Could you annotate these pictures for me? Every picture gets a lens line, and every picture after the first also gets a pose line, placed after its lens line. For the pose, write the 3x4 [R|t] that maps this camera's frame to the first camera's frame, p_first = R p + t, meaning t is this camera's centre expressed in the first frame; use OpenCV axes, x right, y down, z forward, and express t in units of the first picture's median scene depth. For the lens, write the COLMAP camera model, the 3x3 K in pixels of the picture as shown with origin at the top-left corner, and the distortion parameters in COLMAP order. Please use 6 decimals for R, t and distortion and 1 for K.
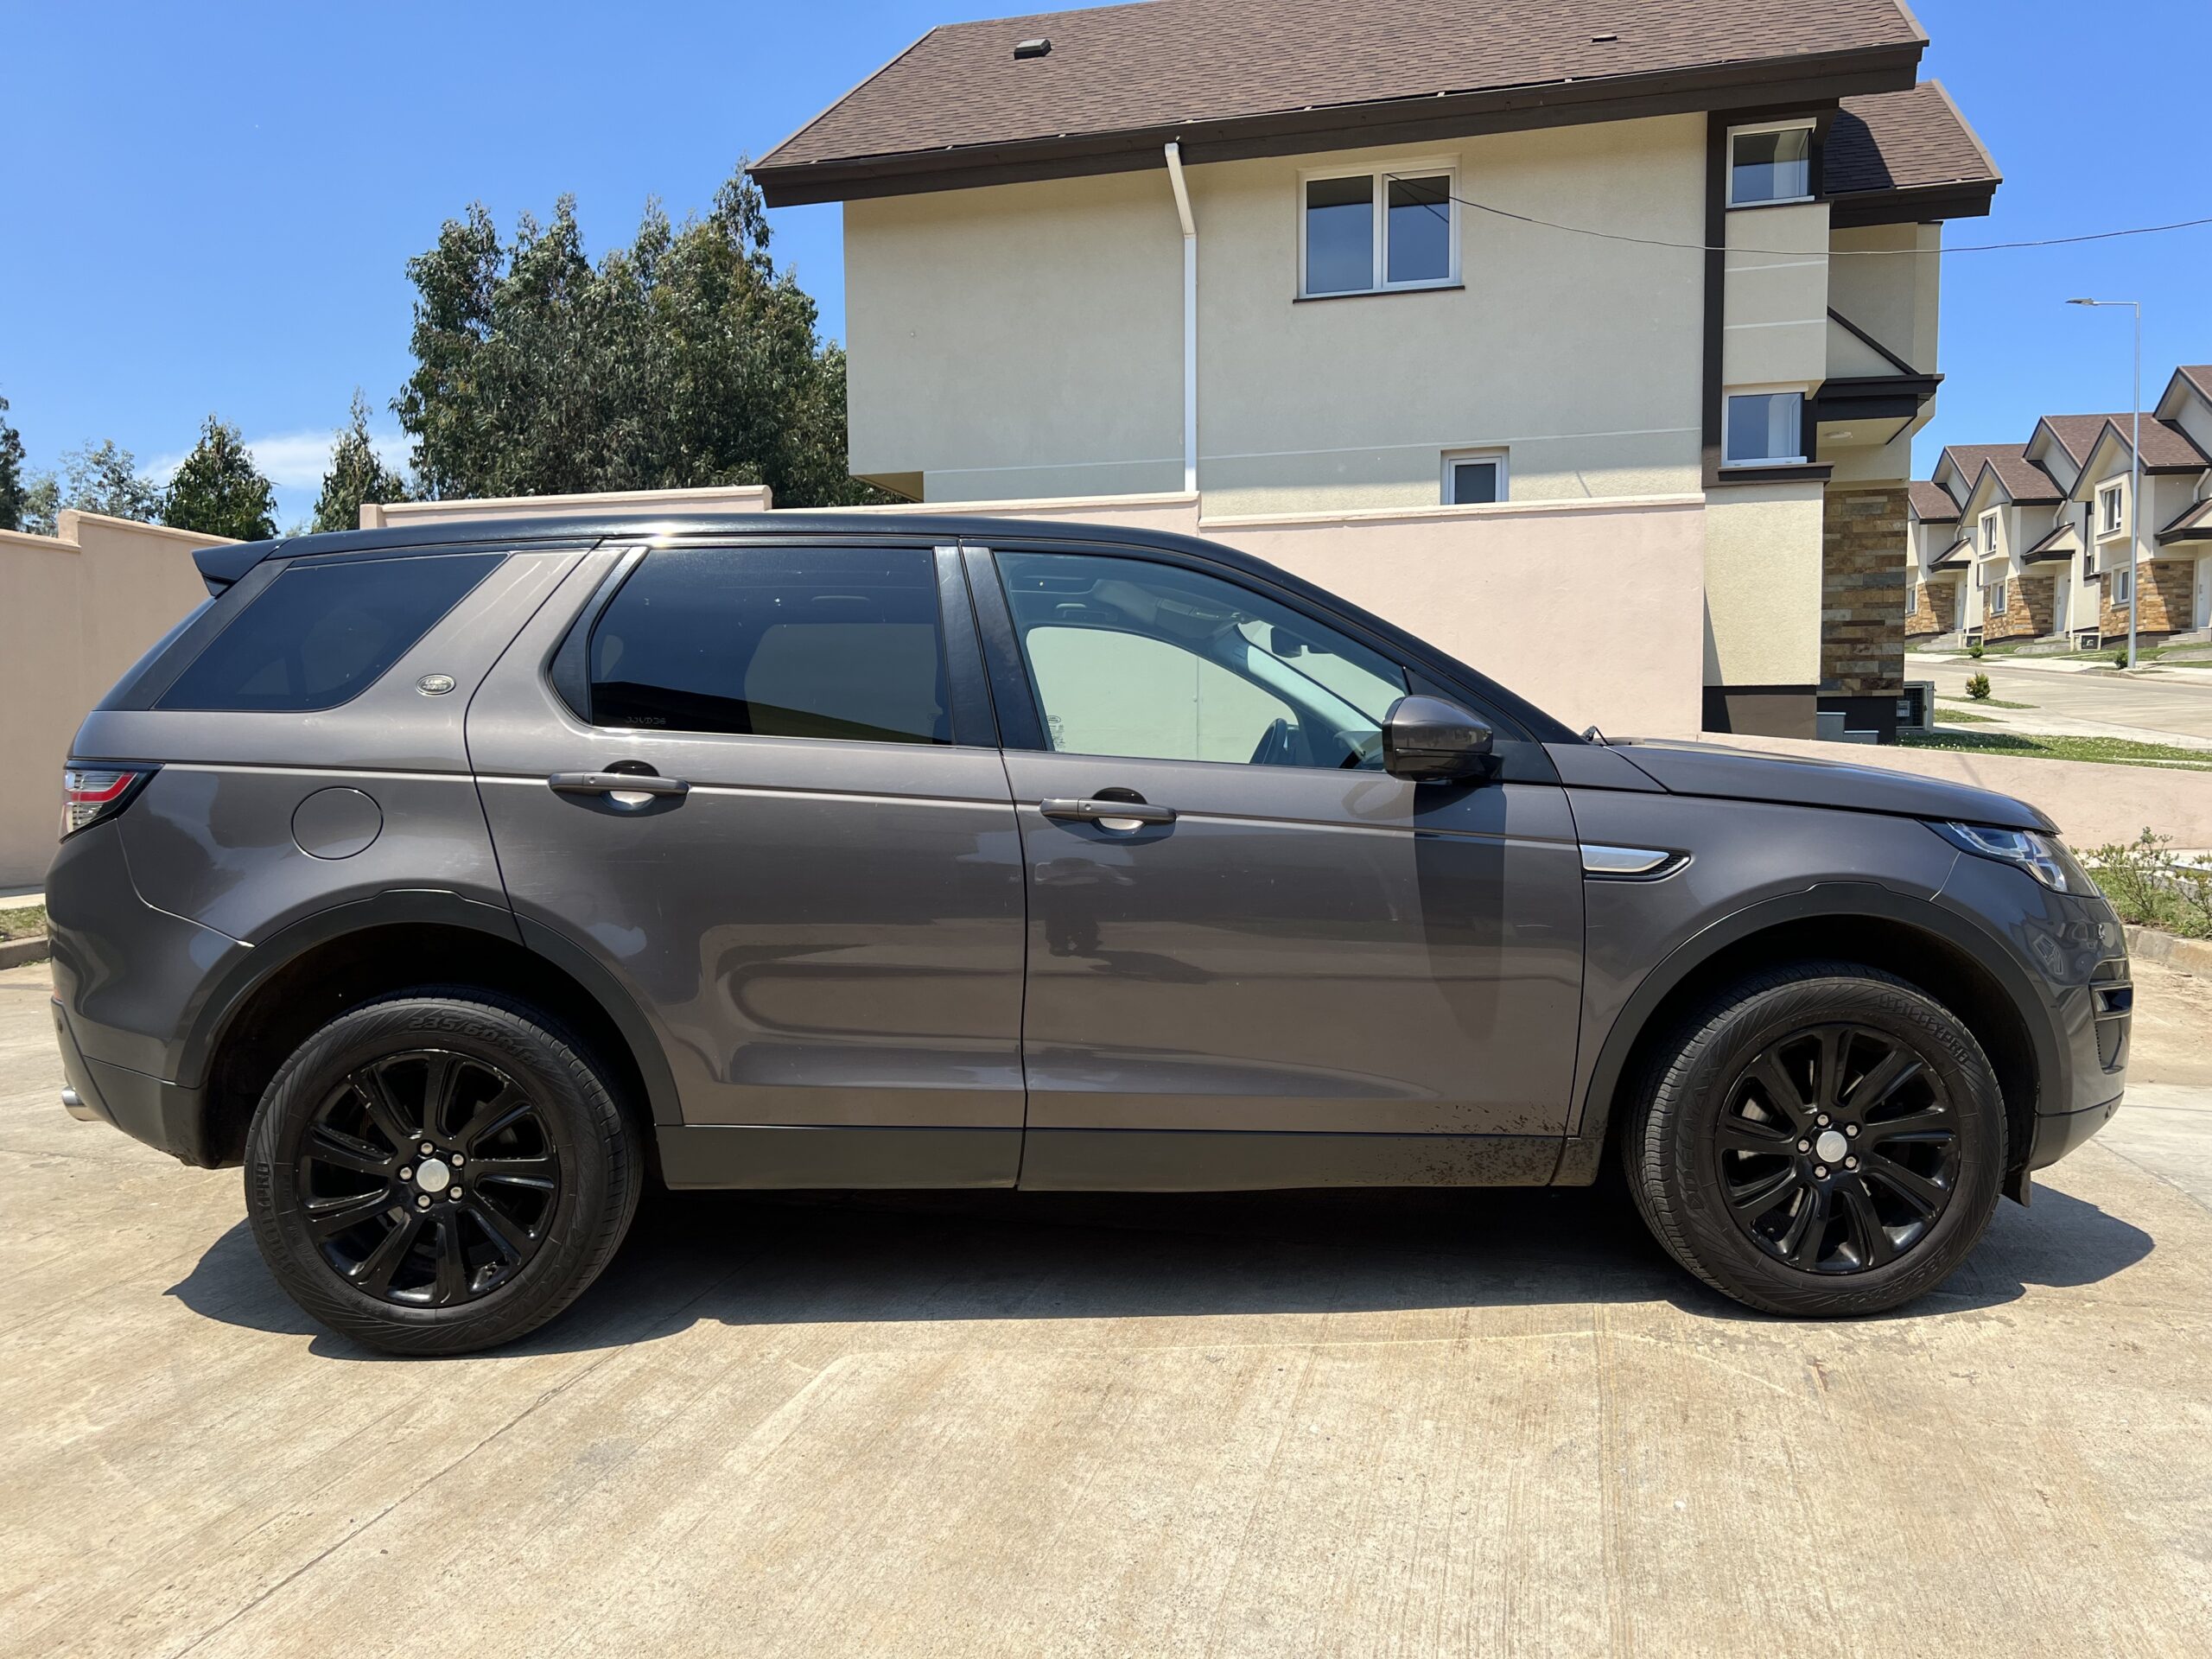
lens RADIAL K [[1671.2, 0, 1124.0], [0, 1671.2, 833.3], [0, 0, 1]] dist [0.048733, -0.059330]
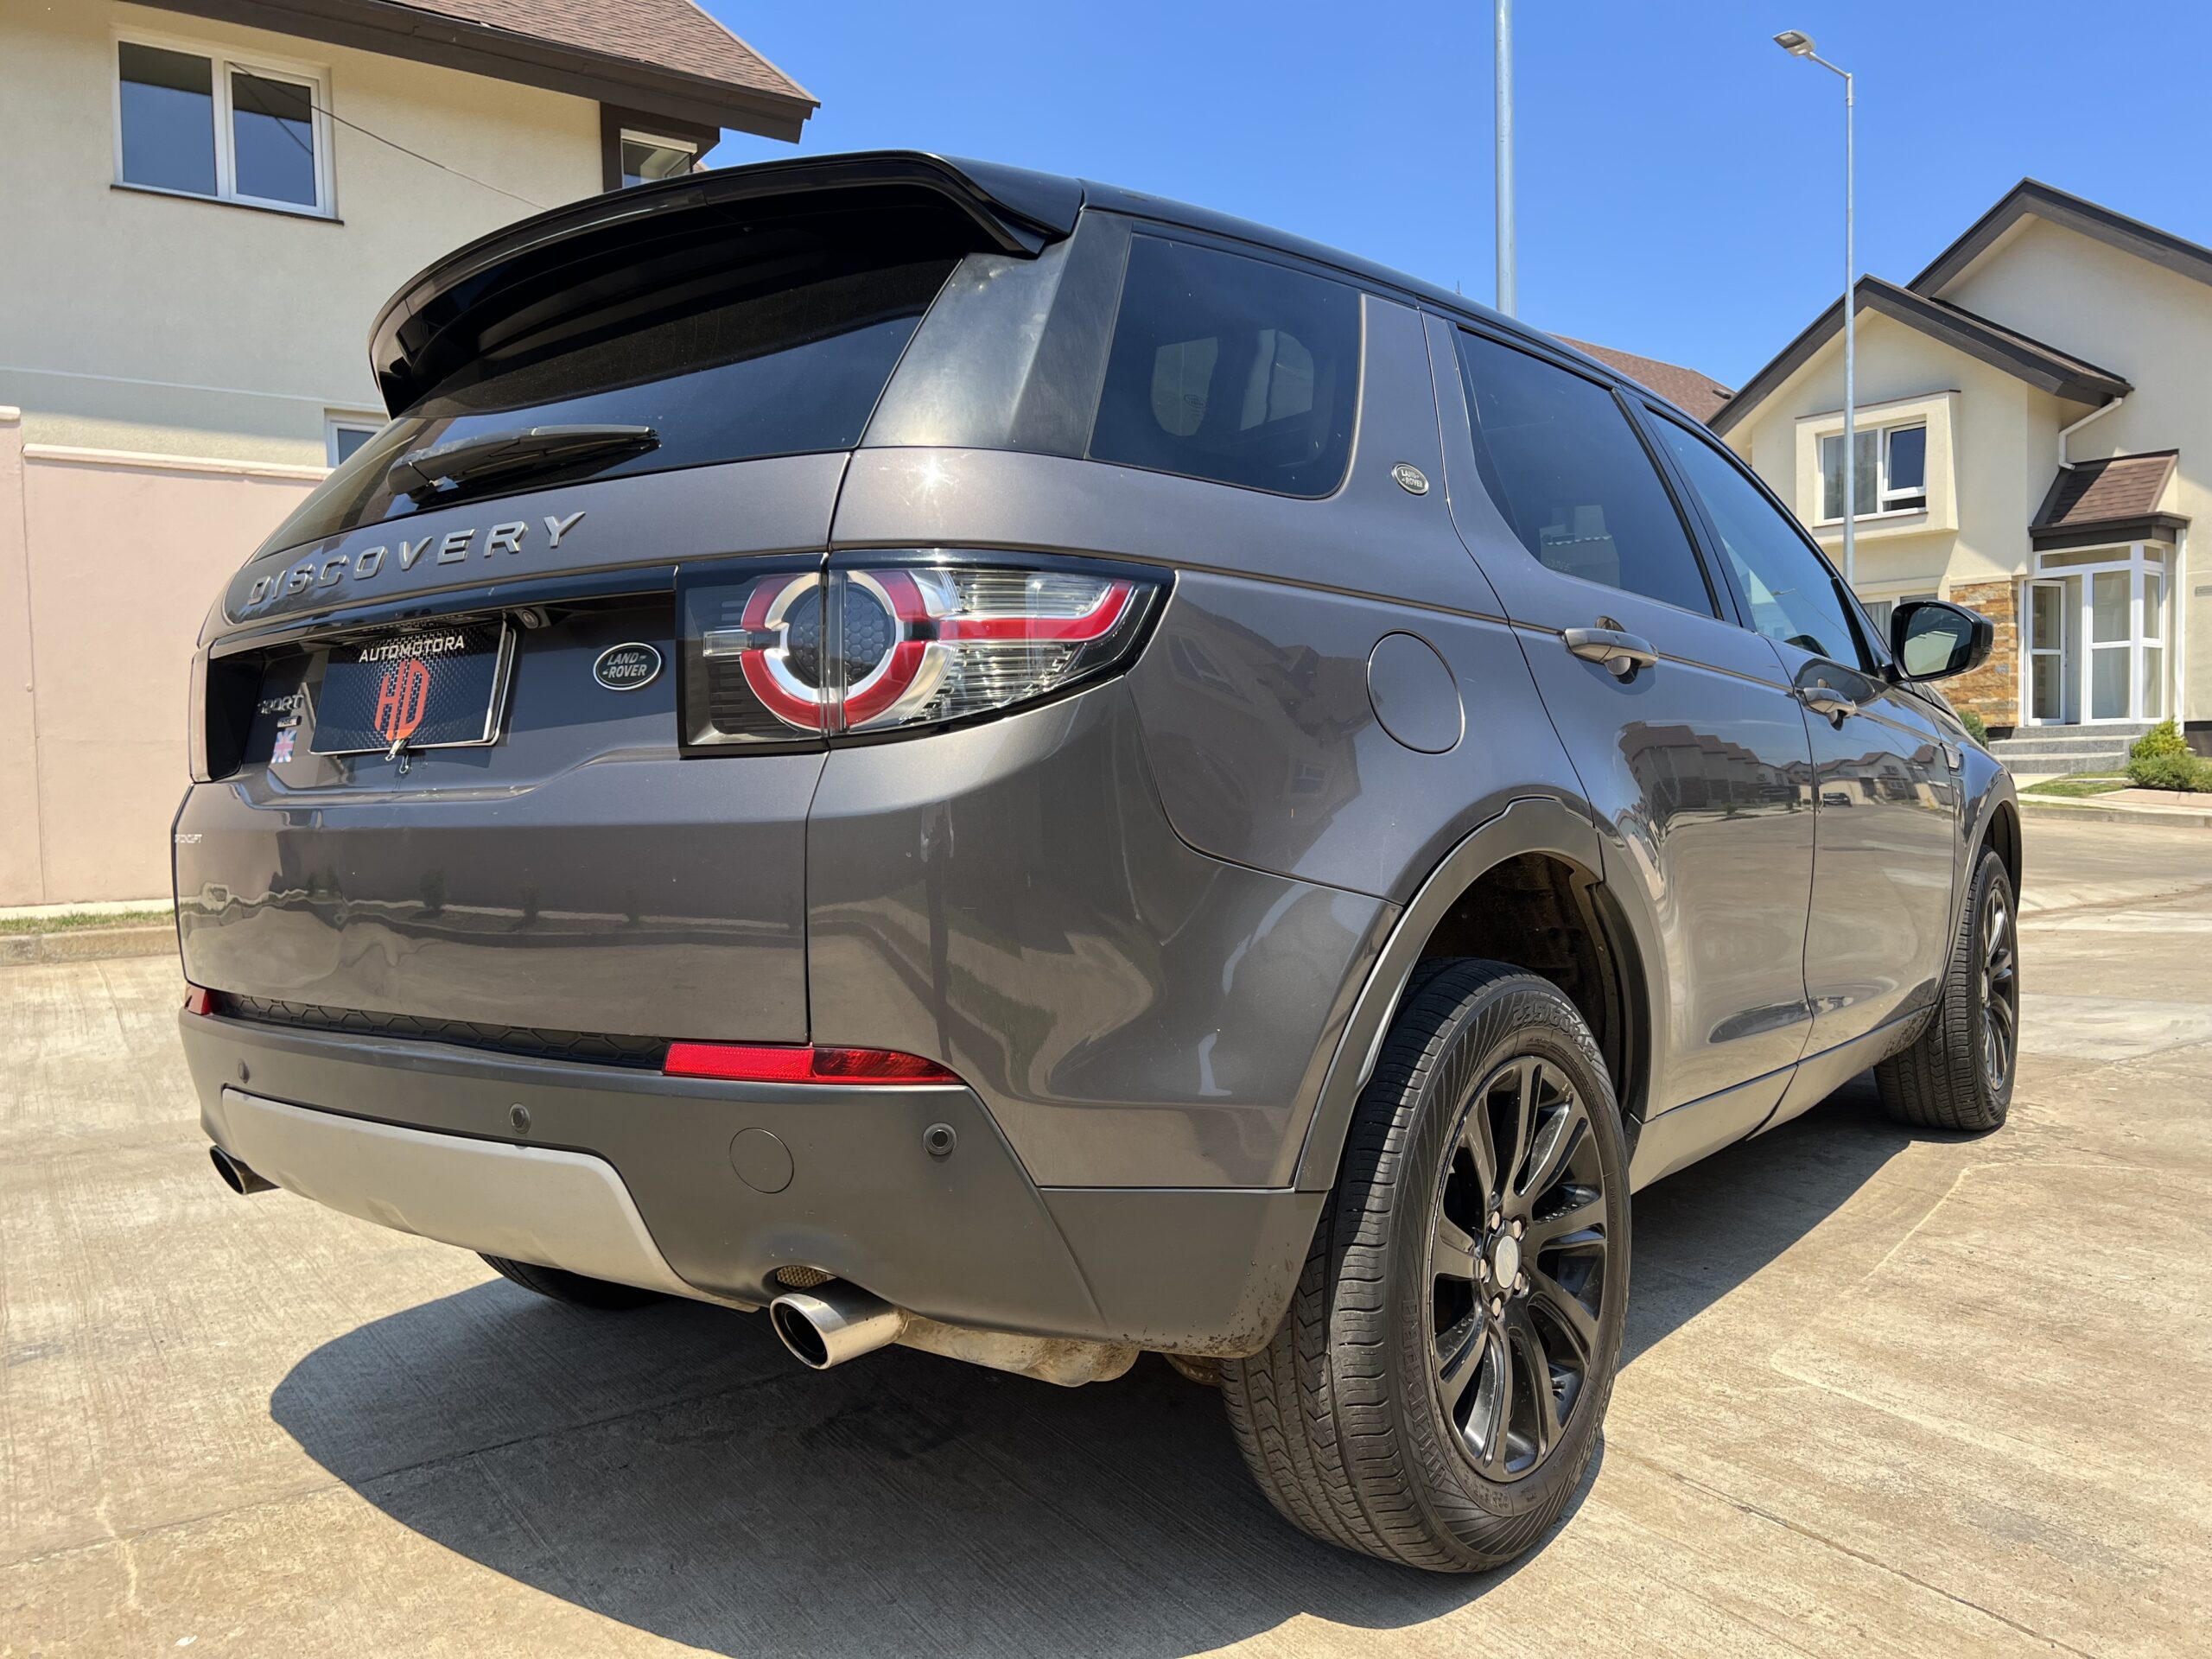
lens RADIAL K [[1671.2, 0, 1094.2], [0, 1671.2, 837.8], [0, 0, 1]] dist [0.048733, -0.059330]
pose [[0.654815, -0.041264, 0.754662, -0.966681], [0.055602, 0.998433, 0.006347, 0.033546], [-0.753741, 0.037804, 0.656084, 0.692945]]
